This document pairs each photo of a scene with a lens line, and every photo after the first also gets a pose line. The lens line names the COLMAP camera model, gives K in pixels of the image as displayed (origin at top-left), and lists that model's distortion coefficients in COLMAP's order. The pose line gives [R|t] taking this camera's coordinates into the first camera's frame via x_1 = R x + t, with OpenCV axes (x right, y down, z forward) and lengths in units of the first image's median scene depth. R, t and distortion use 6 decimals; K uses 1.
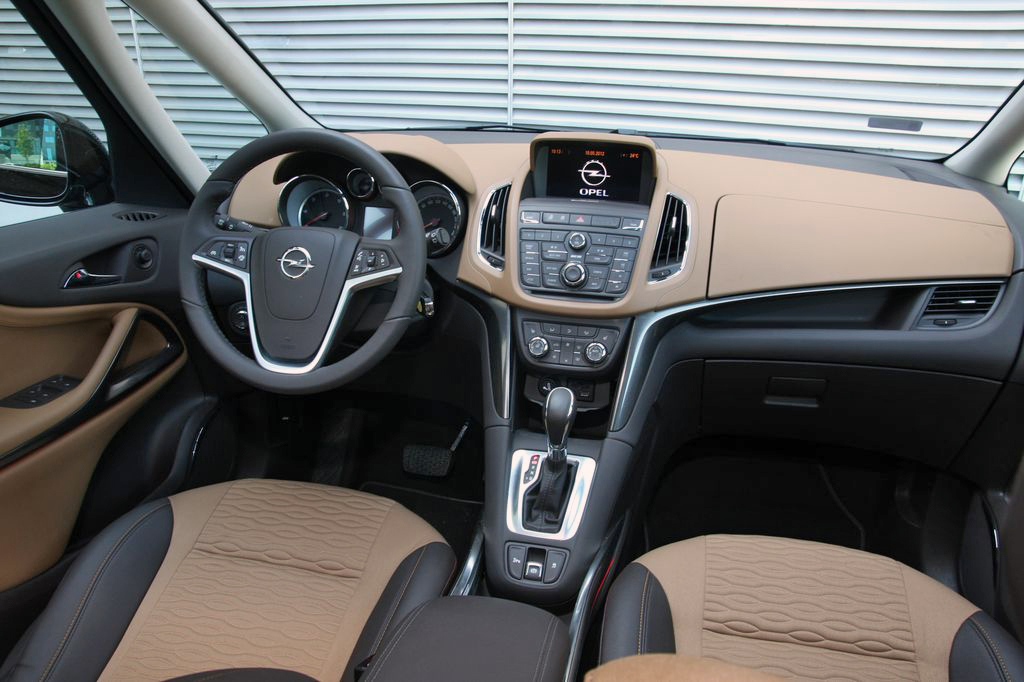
lens RADIAL K [[774.8, 0, 491.8], [0, 774.8, 341.1], [0, 0, 1]] dist [-0.181272, 0.149009]
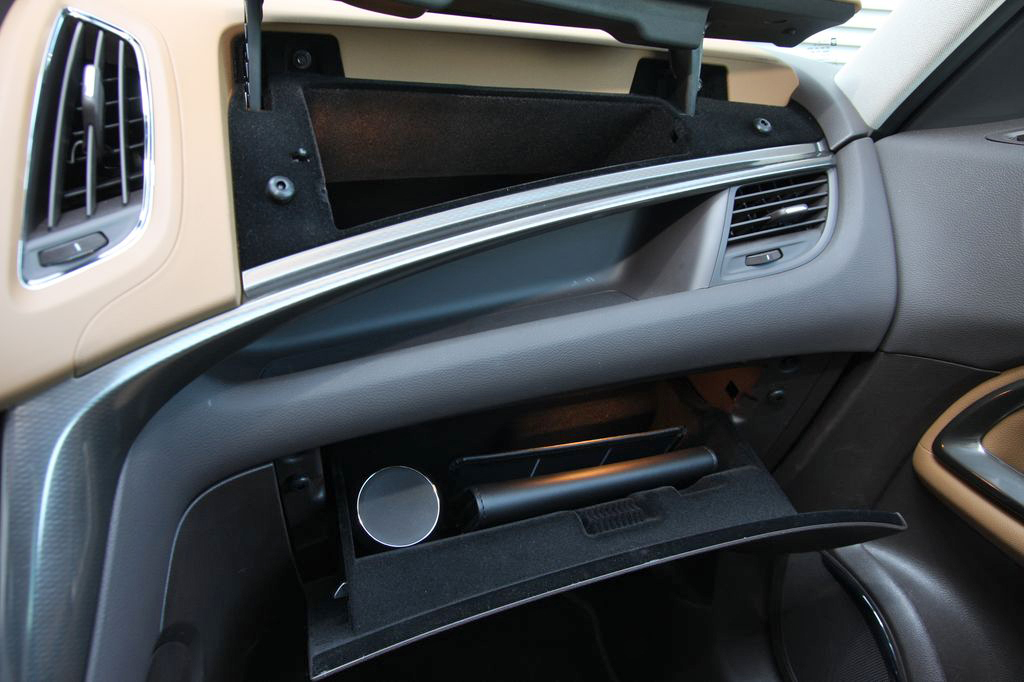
lens RADIAL K [[774.8, 0, 491.8], [0, 774.8, 341.1], [0, 0, 1]] dist [-0.181272, 0.149009]
pose [[0.818219, -0.202988, 0.537879, 0.192795], [0.199657, 0.977691, 0.065250, -0.039492], [-0.539124, 0.054003, 0.840493, 0.680288]]
